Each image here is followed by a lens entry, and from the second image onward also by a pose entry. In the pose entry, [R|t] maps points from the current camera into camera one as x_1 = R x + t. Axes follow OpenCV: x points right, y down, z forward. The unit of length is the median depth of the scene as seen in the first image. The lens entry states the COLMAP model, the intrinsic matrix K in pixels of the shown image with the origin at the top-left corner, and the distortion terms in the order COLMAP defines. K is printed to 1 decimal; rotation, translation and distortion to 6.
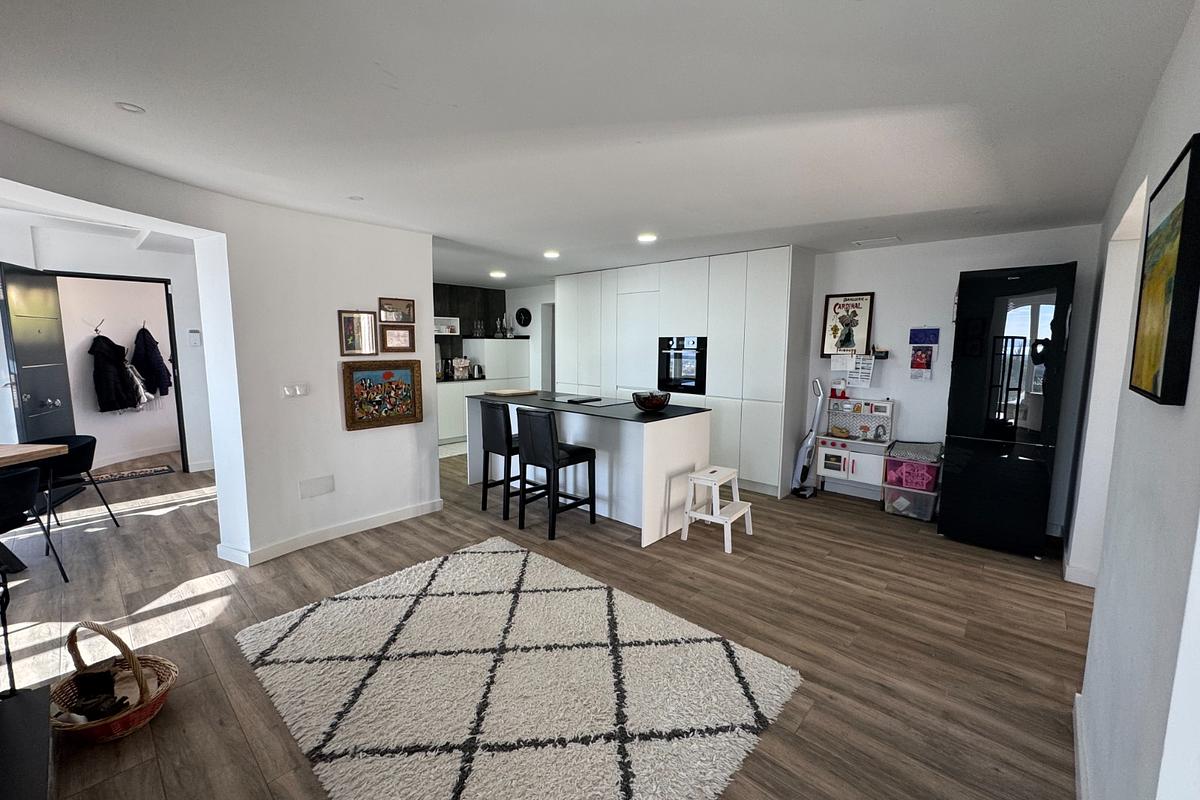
lens RADIAL K [[480.5, 0, 599.1], [0, 480.5, 398.3], [0, 0, 1]] dist [-0.010501, 0.001936]
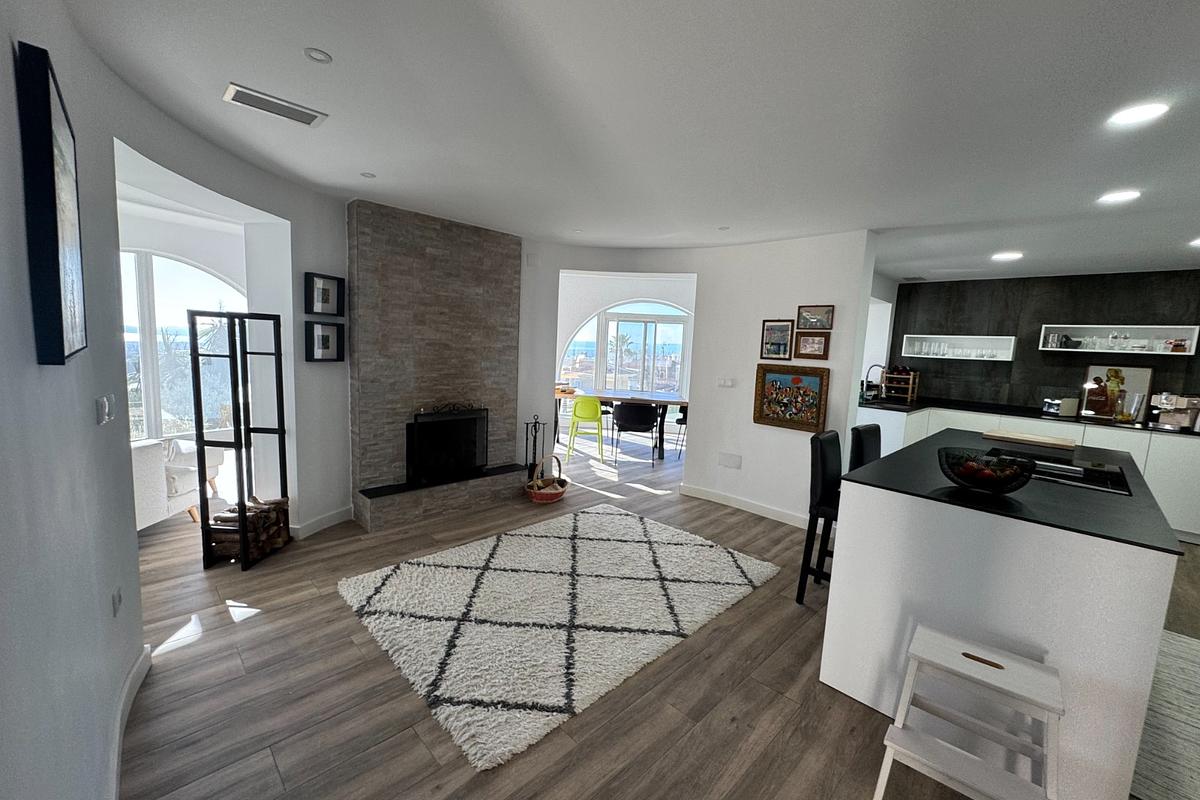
lens RADIAL K [[480.5, 0, 599.1], [0, 480.5, 398.9], [0, 0, 1]] dist [-0.010501, 0.001936]
pose [[-0.055343, 0.110767, -0.992304, 0.716446], [-0.164658, 0.979208, 0.118488, -0.071193], [0.984797, 0.169948, -0.035954, 0.726006]]
